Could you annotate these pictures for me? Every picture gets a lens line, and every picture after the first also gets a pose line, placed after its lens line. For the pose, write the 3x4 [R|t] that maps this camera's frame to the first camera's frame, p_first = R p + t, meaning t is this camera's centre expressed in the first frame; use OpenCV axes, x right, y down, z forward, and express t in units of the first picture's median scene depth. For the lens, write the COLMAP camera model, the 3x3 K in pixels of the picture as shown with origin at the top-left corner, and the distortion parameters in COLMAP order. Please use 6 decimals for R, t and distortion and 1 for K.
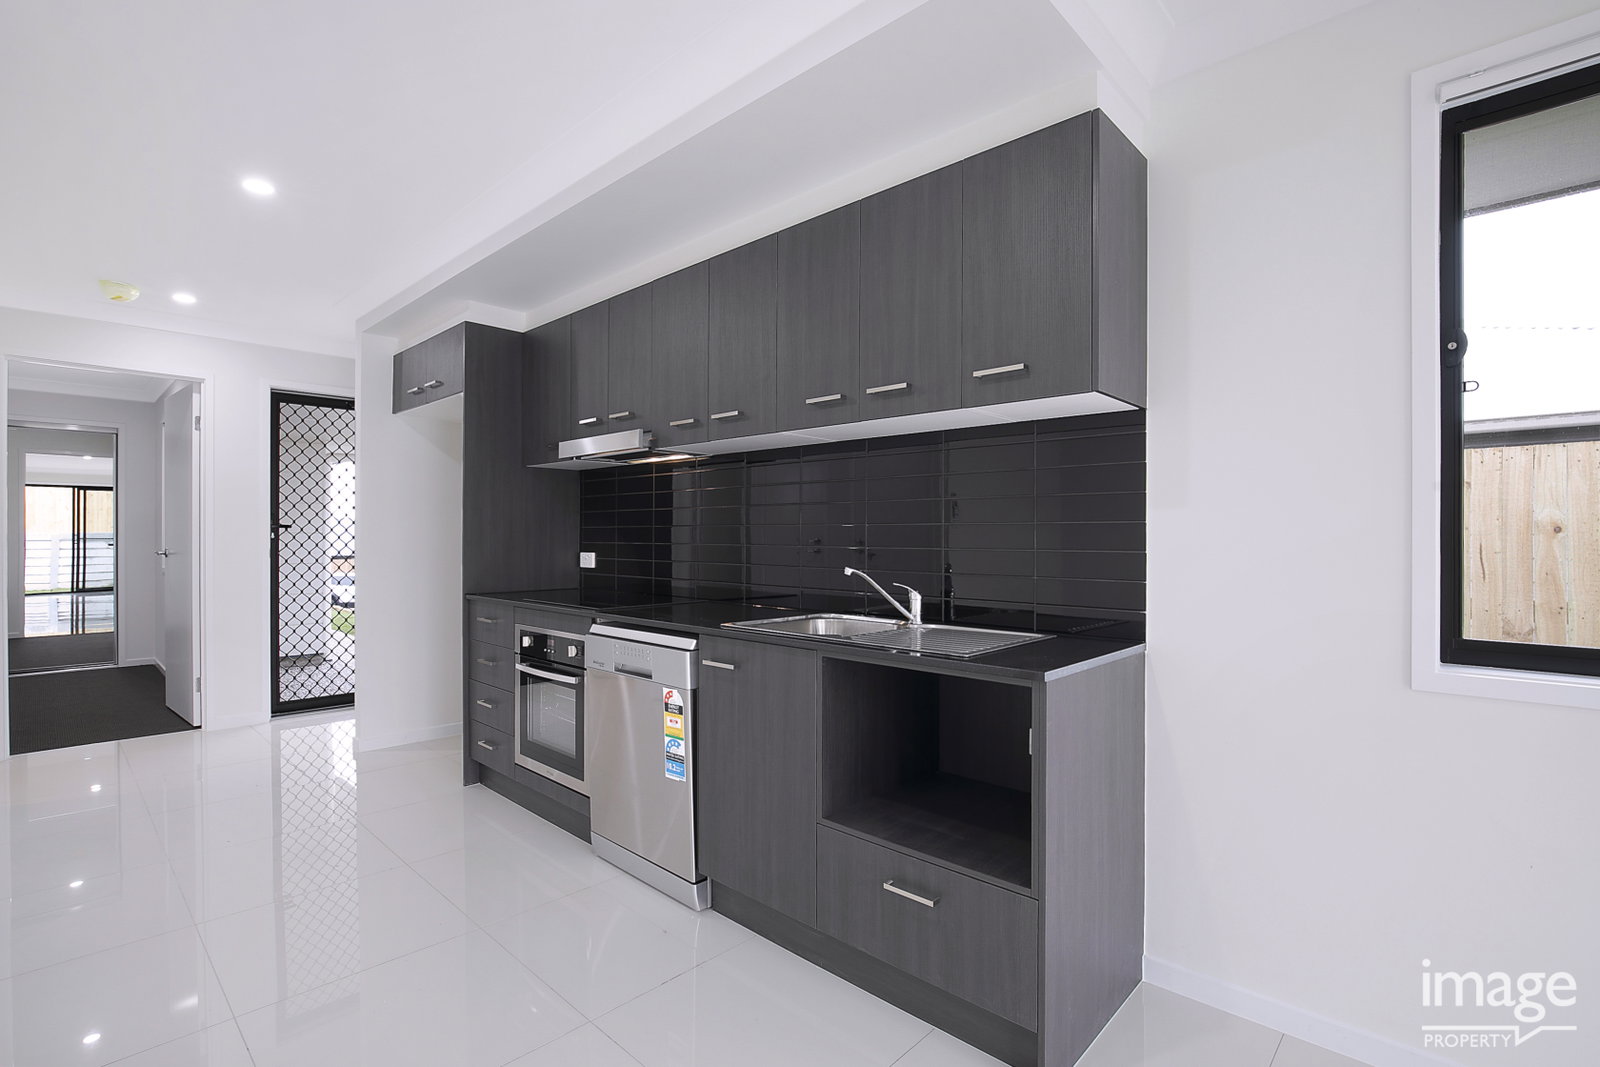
lens RADIAL K [[738.3, 0, 802.3], [0, 738.3, 539.2], [0, 0, 1]] dist [-0.002180, -0.000183]
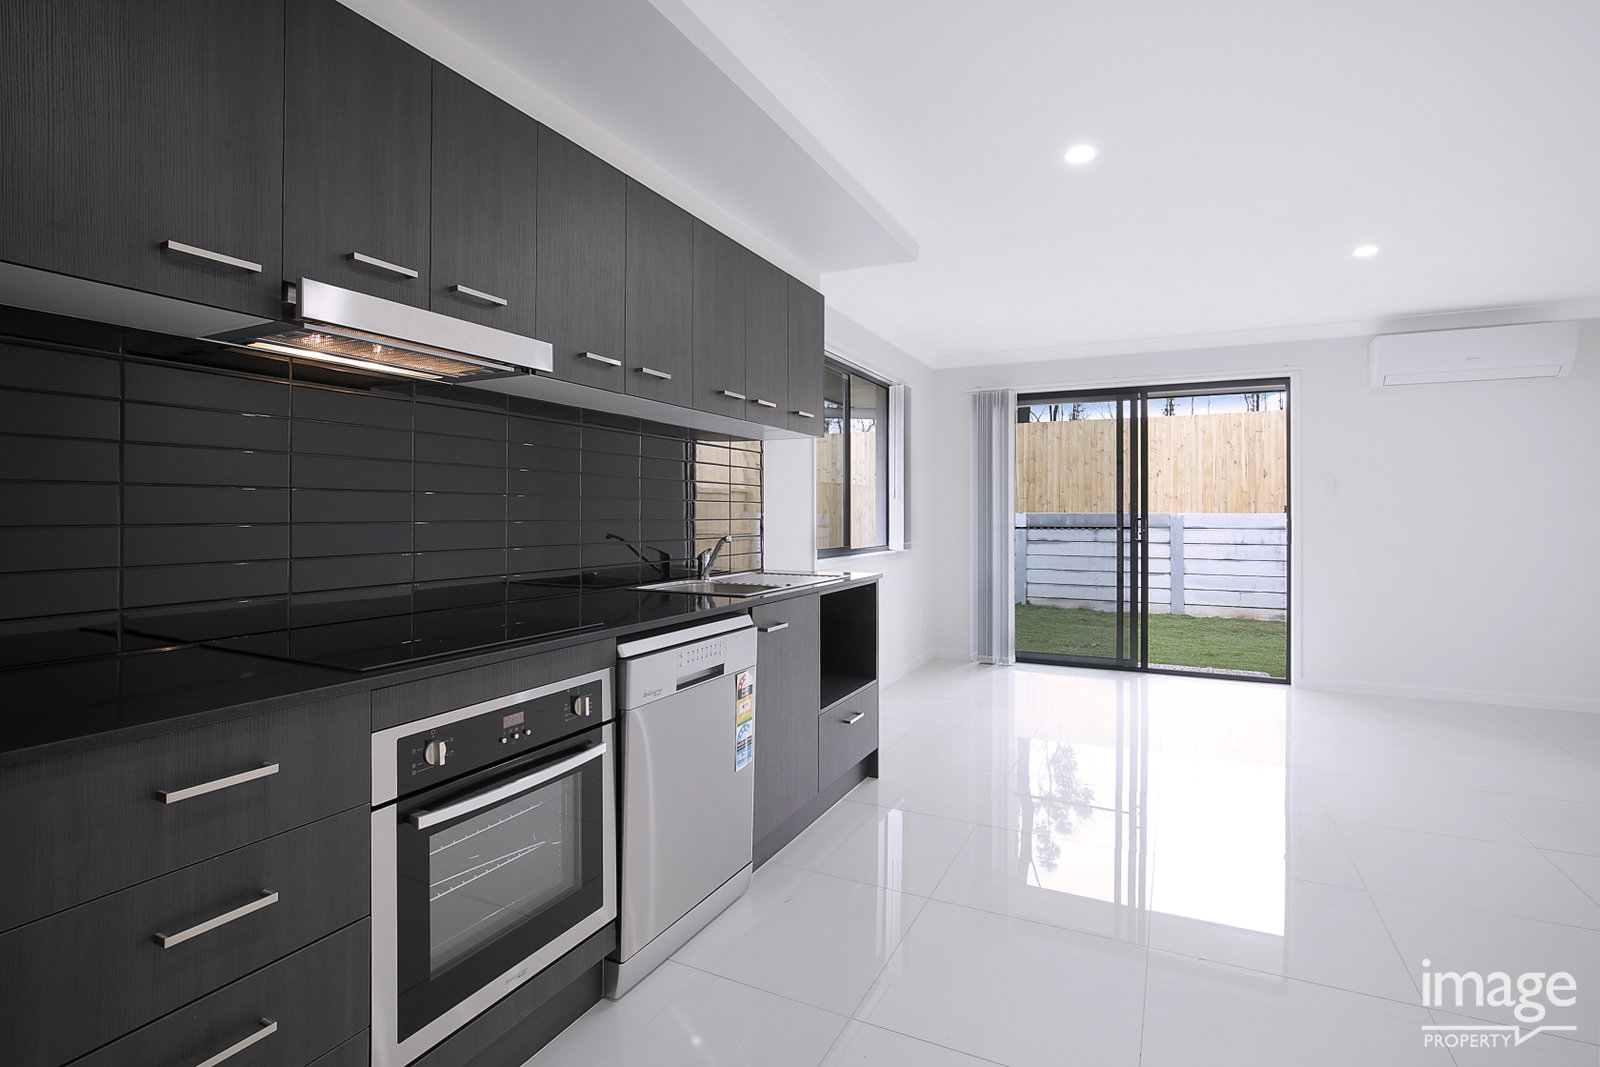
lens RADIAL K [[768.9, 0, 801.5], [0, 768.9, 510.9], [0, 0, 1]] dist [0.000245, -0.000062]
pose [[-0.295440, 0.004259, 0.955352, -0.977035], [0.004356, 0.999986, -0.003111, -0.000869], [-0.955351, 0.003242, -0.295454, 1.043502]]
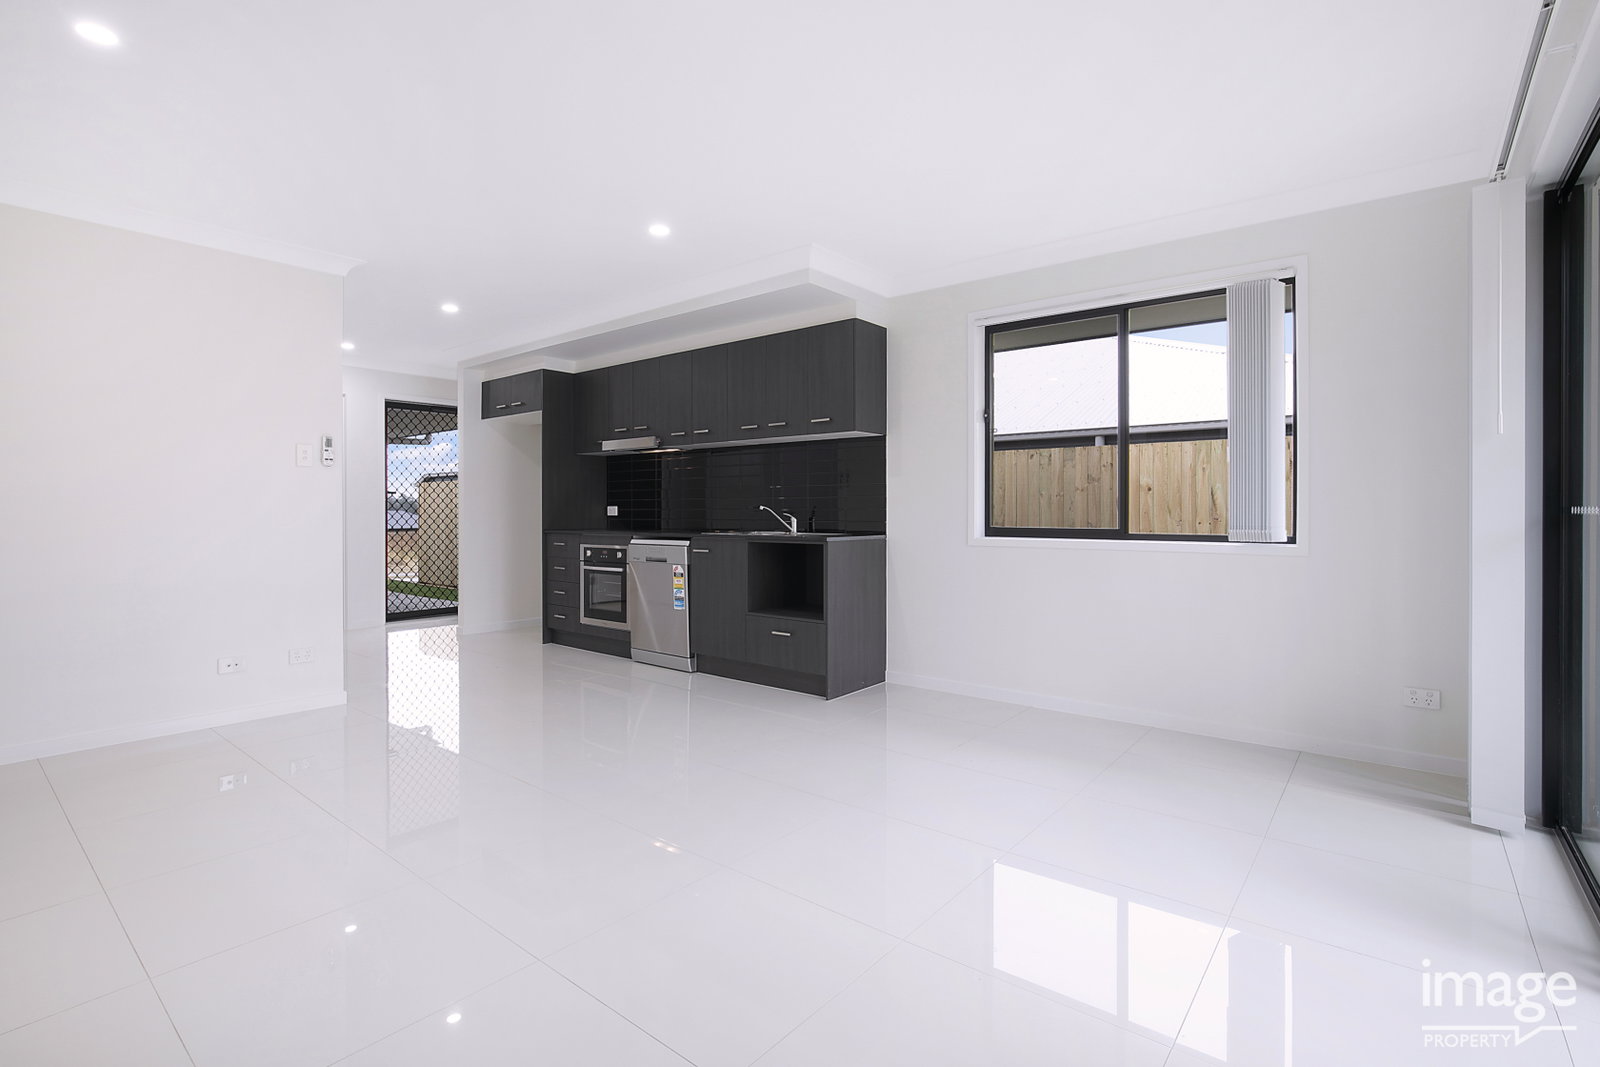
lens RADIAL K [[768.9, 0, 801.5], [0, 768.9, 510.9], [0, 0, 1]] dist [0.000245, -0.000062]
pose [[0.998307, -0.004850, 0.057960, 0.040145], [0.005058, 0.999981, -0.003439, 0.050044], [-0.057943, 0.003726, 0.998313, -1.010333]]
